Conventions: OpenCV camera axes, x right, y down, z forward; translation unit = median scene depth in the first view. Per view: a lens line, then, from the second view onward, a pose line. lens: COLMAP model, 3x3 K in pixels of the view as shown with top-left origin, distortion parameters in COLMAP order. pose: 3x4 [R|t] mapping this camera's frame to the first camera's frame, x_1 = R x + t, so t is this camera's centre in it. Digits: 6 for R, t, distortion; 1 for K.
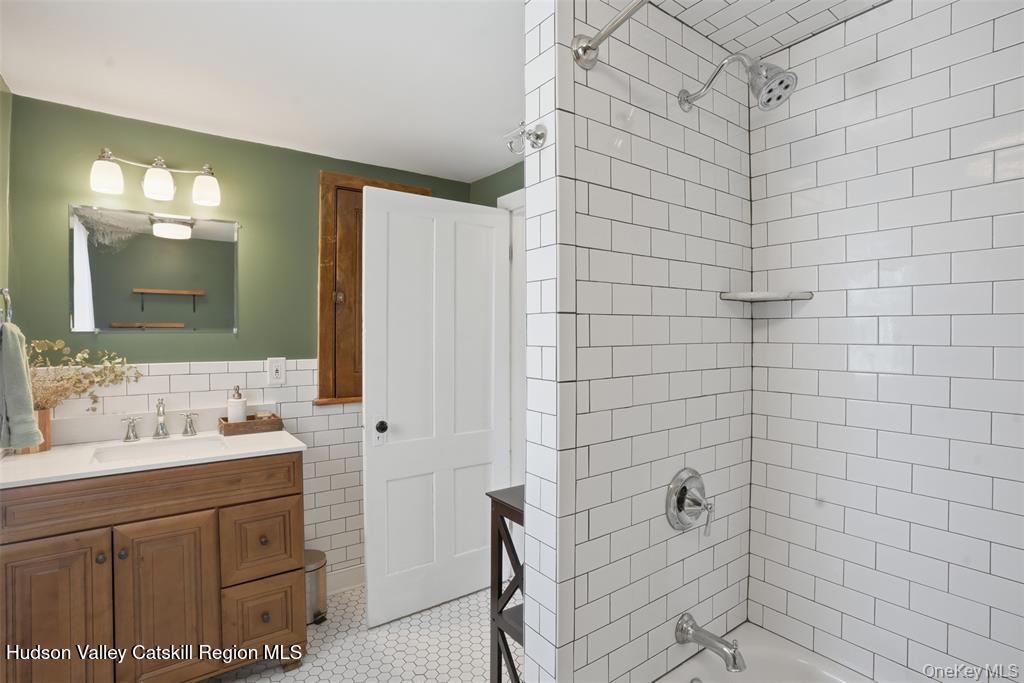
lens RADIAL K [[507.4, 0, 523.6], [0, 507.4, 338.1], [0, 0, 1]] dist [-0.073794, 0.031104]
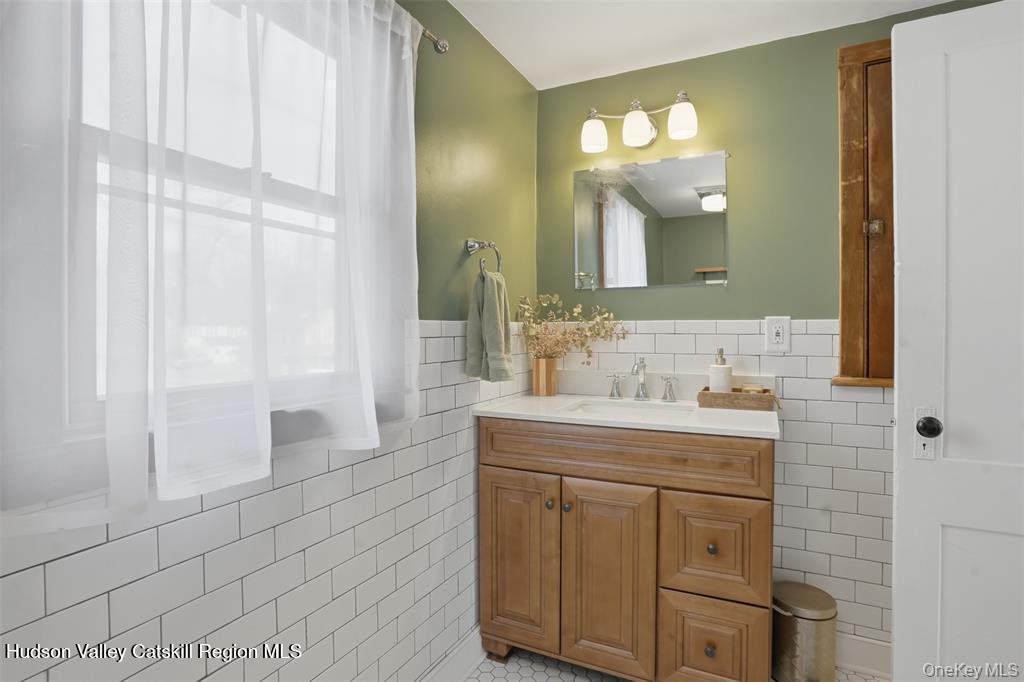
lens RADIAL K [[507.4, 0, 523.6], [0, 507.4, 337.6], [0, 0, 1]] dist [-0.073794, 0.031104]
pose [[0.432895, 0.003183, -0.901439, 0.025834], [-0.002972, 0.999993, 0.002104, 0.085613], [0.901439, 0.001768, 0.432902, 0.391239]]
